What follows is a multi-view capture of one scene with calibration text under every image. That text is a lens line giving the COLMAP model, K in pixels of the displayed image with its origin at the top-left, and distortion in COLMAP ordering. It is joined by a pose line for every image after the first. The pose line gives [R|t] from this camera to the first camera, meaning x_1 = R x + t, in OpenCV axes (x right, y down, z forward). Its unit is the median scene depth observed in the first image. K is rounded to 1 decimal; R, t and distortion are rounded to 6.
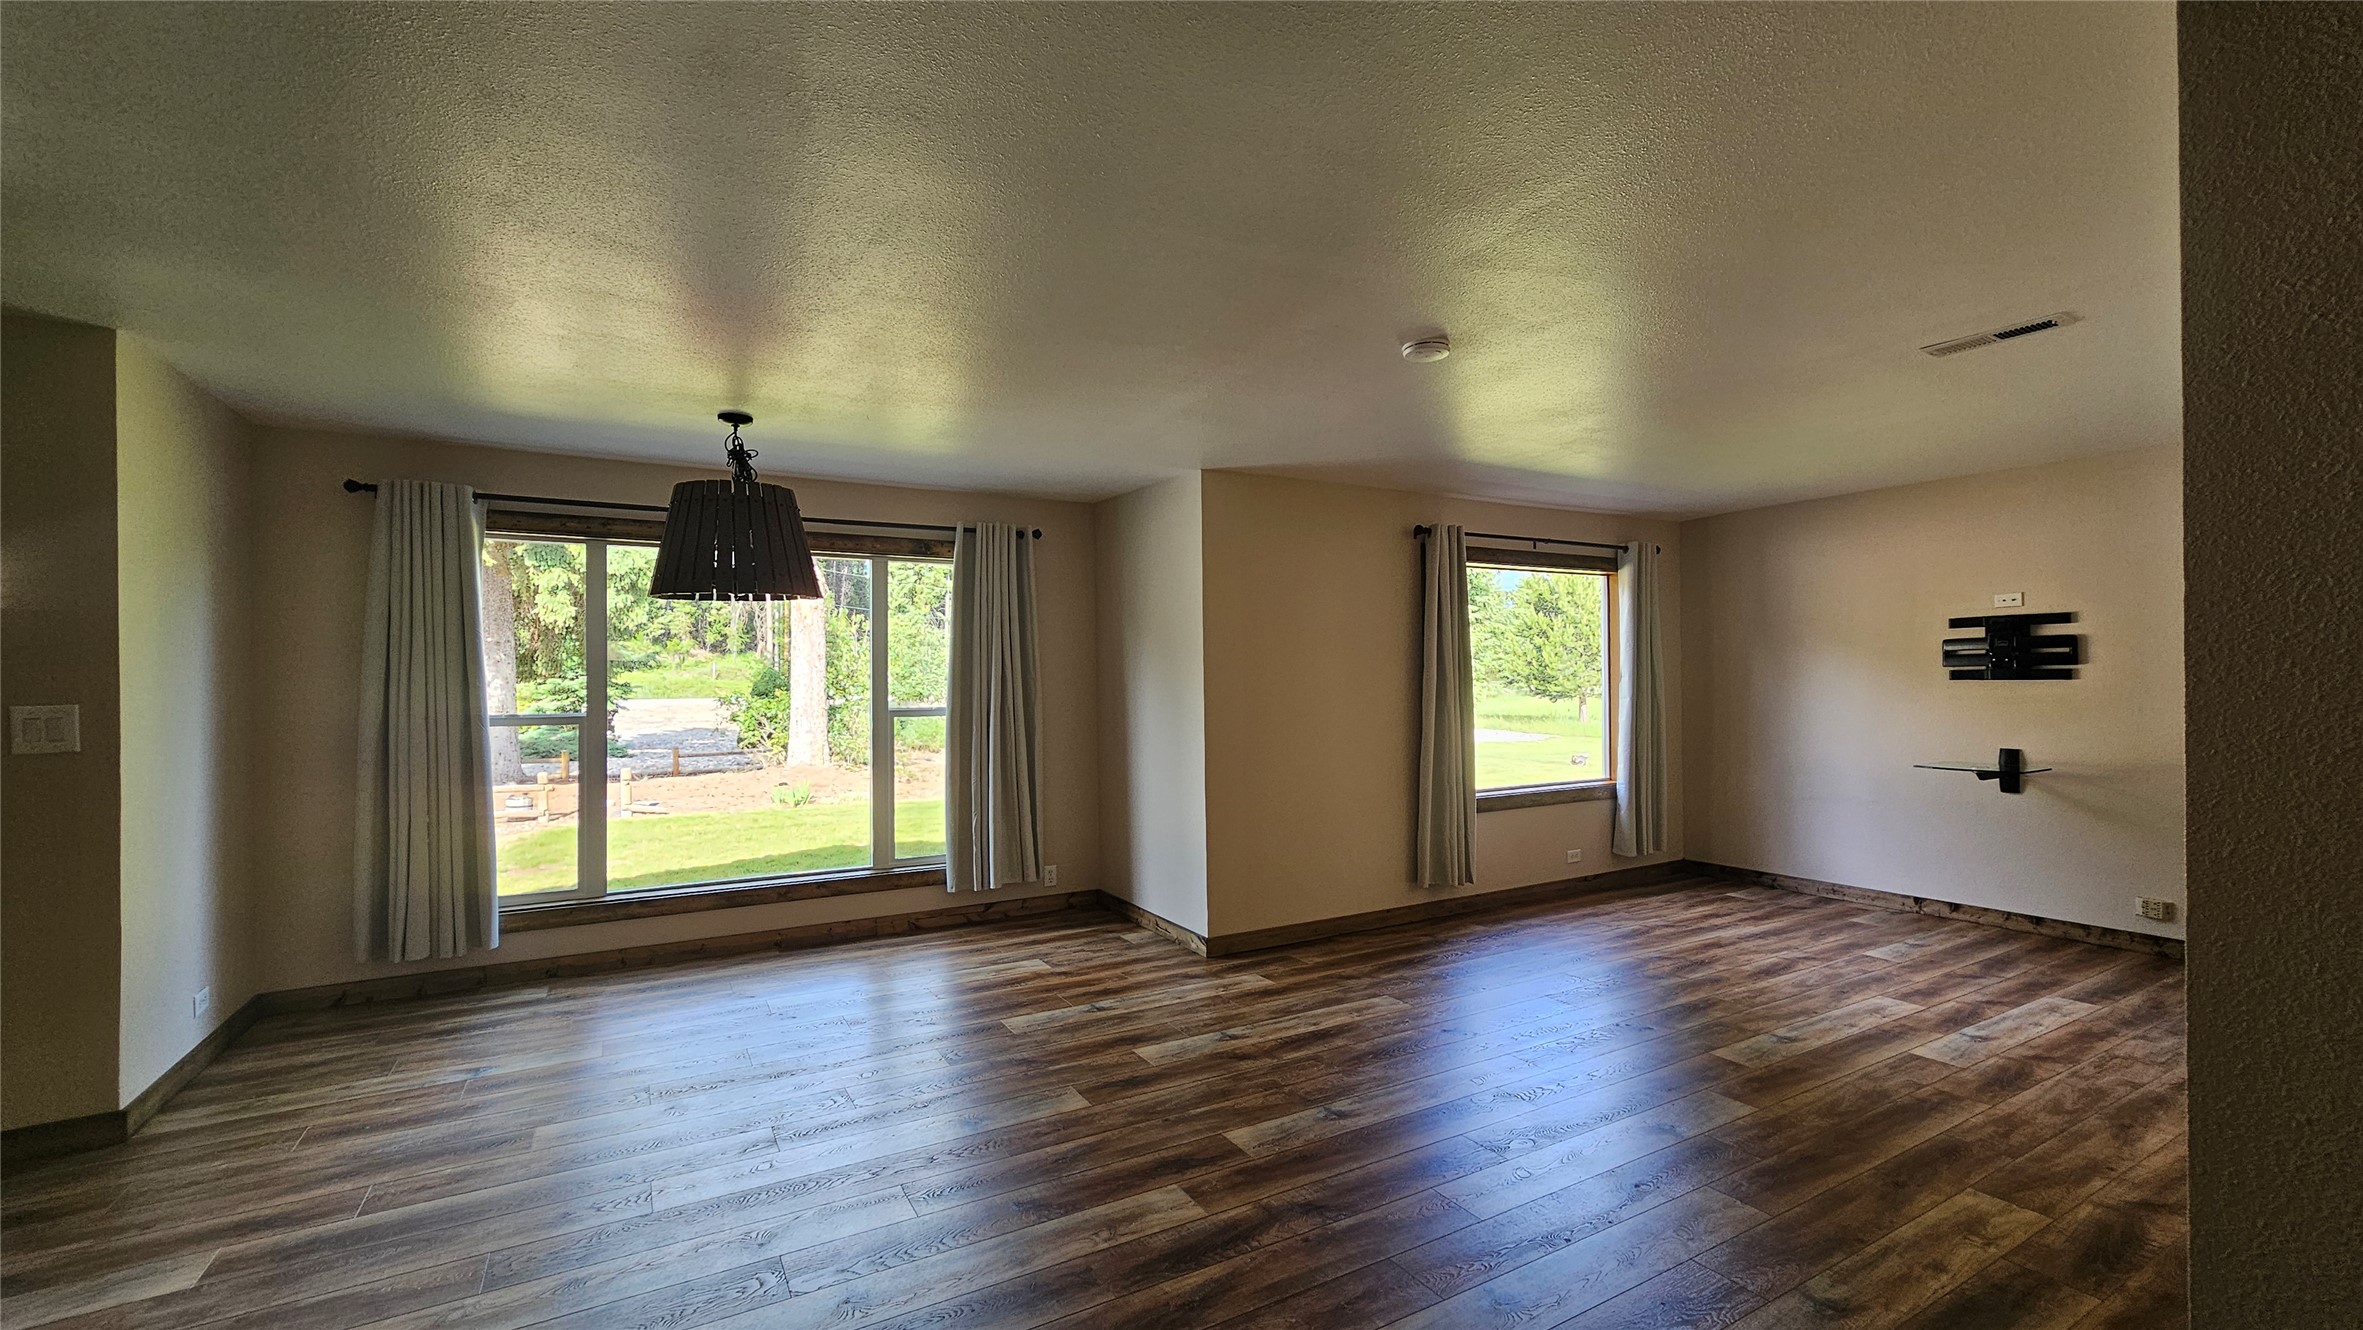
lens RADIAL K [[968.1, 0, 1174.9], [0, 968.1, 672.6], [0, 0, 1]] dist [-0.000270, -0.000079]
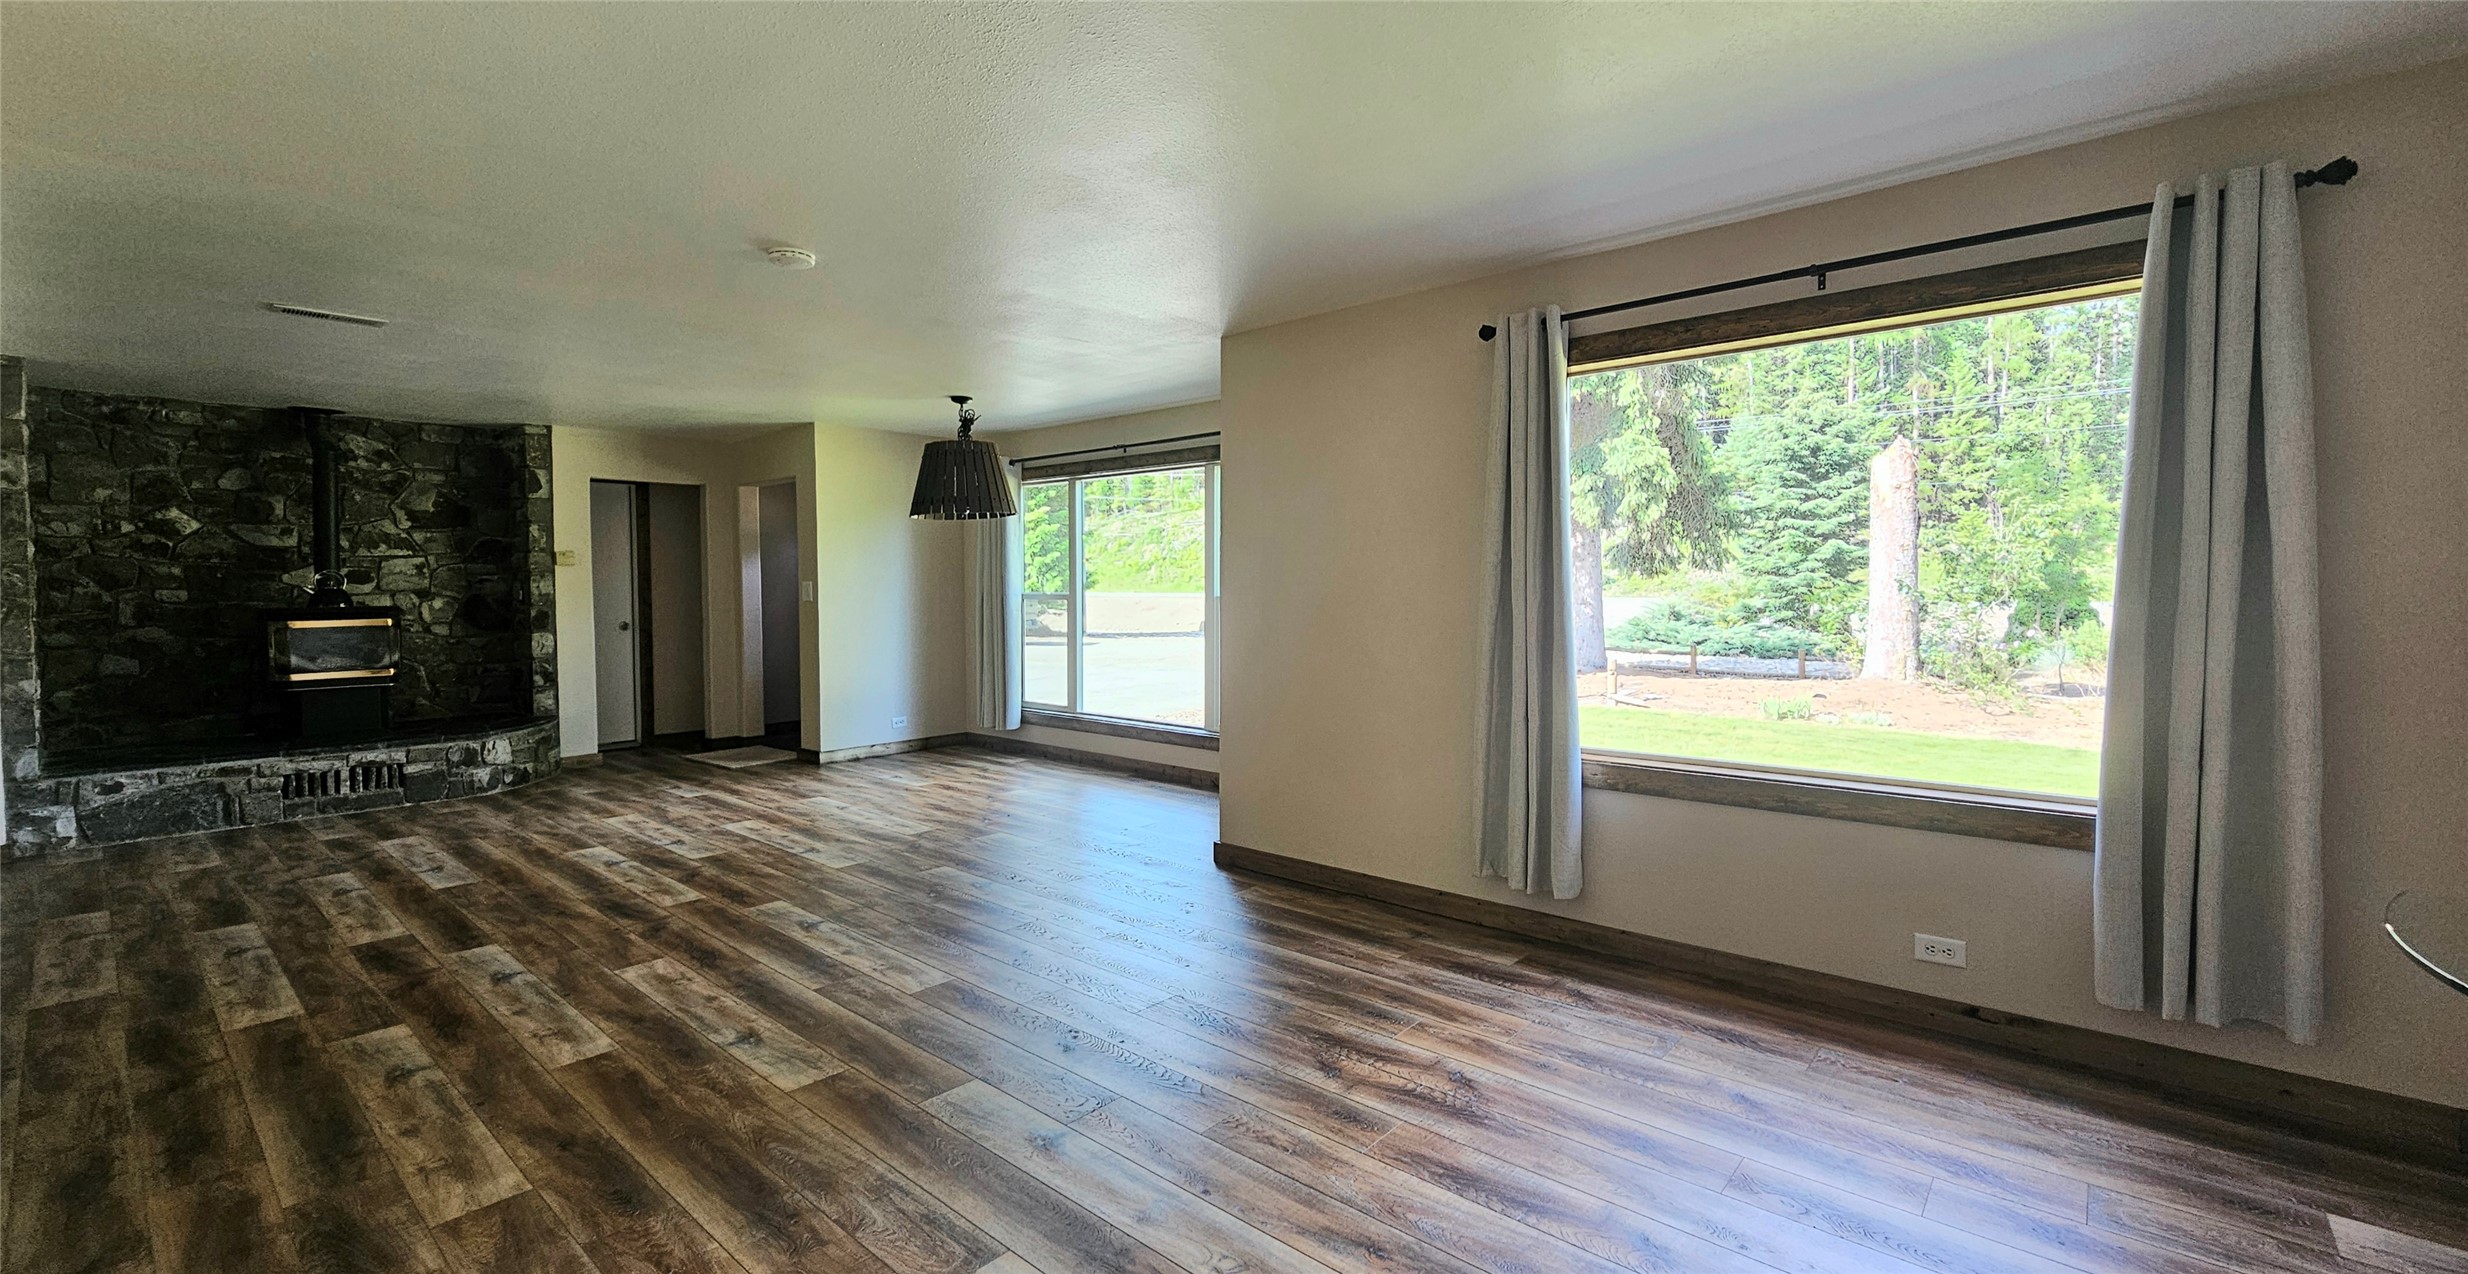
lens RADIAL K [[1011.8, 0, 1213.2], [0, 1011.8, 616.3], [0, 0, 1]] dist [0.001813, 0.000658]
pose [[0.321683, 0.033891, -0.946241, 1.107509], [0.007602, 0.999235, 0.038373, 0.020685], [0.946817, -0.019537, 0.321179, 0.792798]]
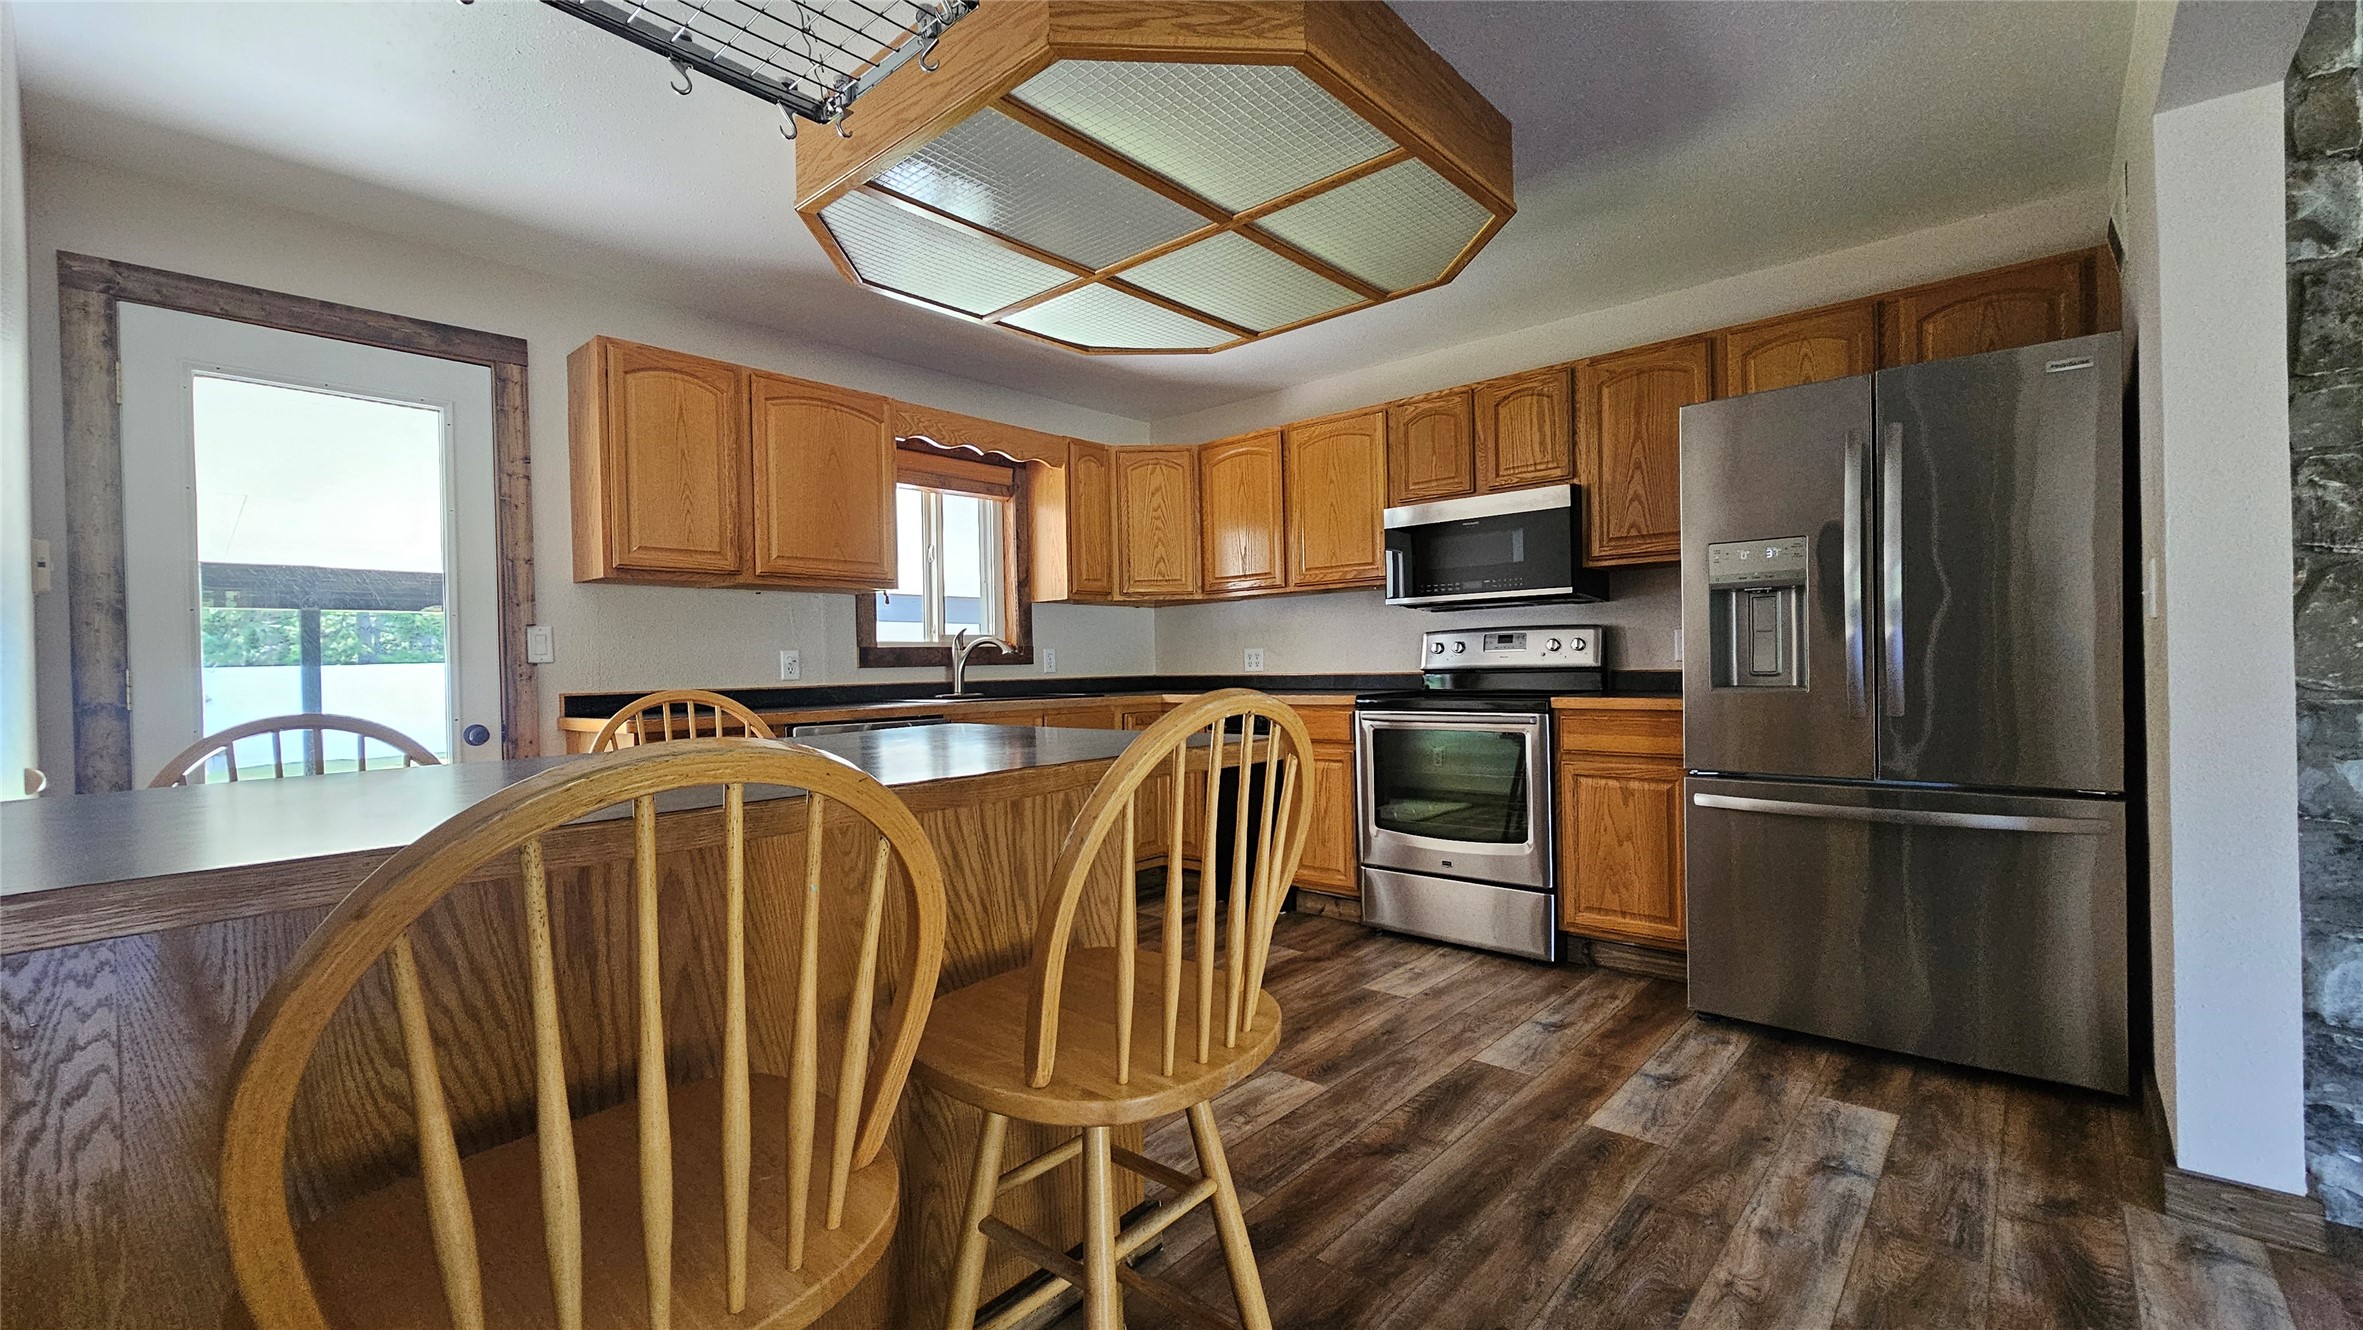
lens RADIAL K [[968.1, 0, 1174.9], [0, 968.1, 672.6], [0, 0, 1]] dist [-0.000270, -0.000079]
pose [[-0.947084, 0.033283, -0.319255, 0.153447], [0.032651, 0.999440, 0.007333, 0.071428], [0.319320, -0.003478, -0.947640, 0.087600]]
